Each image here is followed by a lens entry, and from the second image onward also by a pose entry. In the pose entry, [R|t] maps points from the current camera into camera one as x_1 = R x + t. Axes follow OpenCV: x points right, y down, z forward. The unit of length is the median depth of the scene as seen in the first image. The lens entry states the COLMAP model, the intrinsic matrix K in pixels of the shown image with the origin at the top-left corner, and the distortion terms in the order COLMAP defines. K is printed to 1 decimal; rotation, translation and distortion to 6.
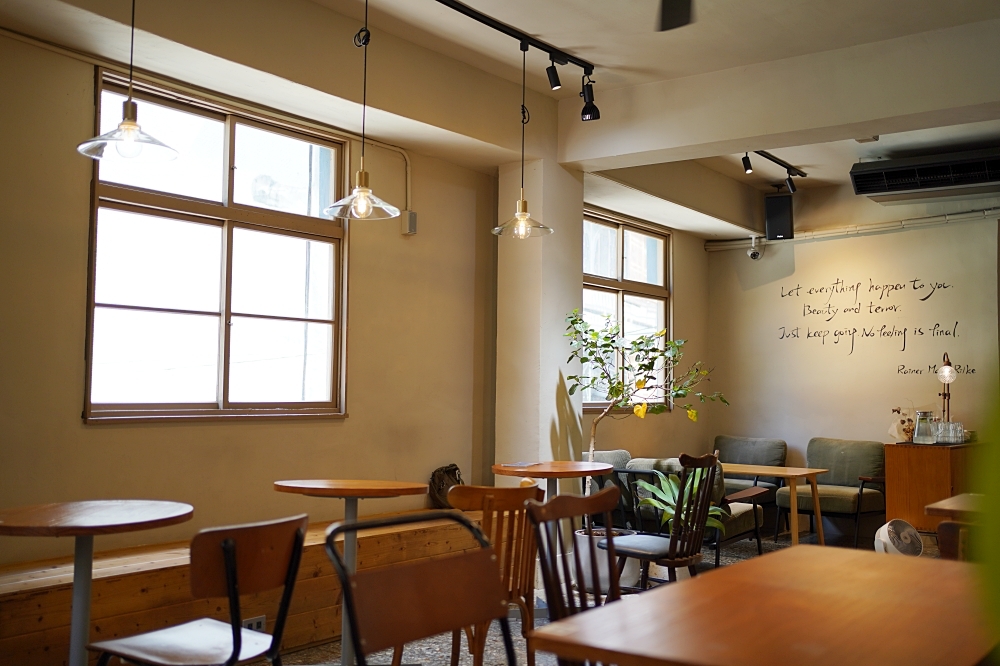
lens RADIAL K [[1001.5, 0, 501.2], [0, 1001.5, 332.0], [0, 0, 1]] dist [-0.020012, 0.019160]
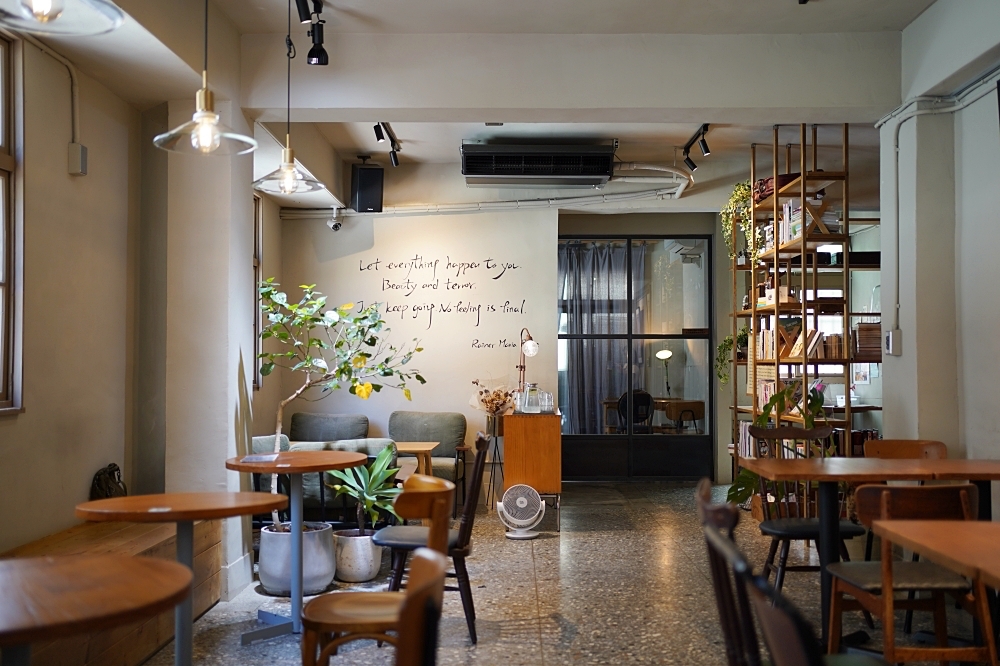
lens RADIAL K [[1001.5, 0, 501.2], [0, 1001.5, 332.0], [0, 0, 1]] dist [-0.020012, 0.019160]
pose [[0.807421, 0.003175, 0.589967, -0.206863], [-0.020602, 0.999527, 0.022817, 0.000387], [-0.589615, -0.030578, 0.807105, 0.127853]]
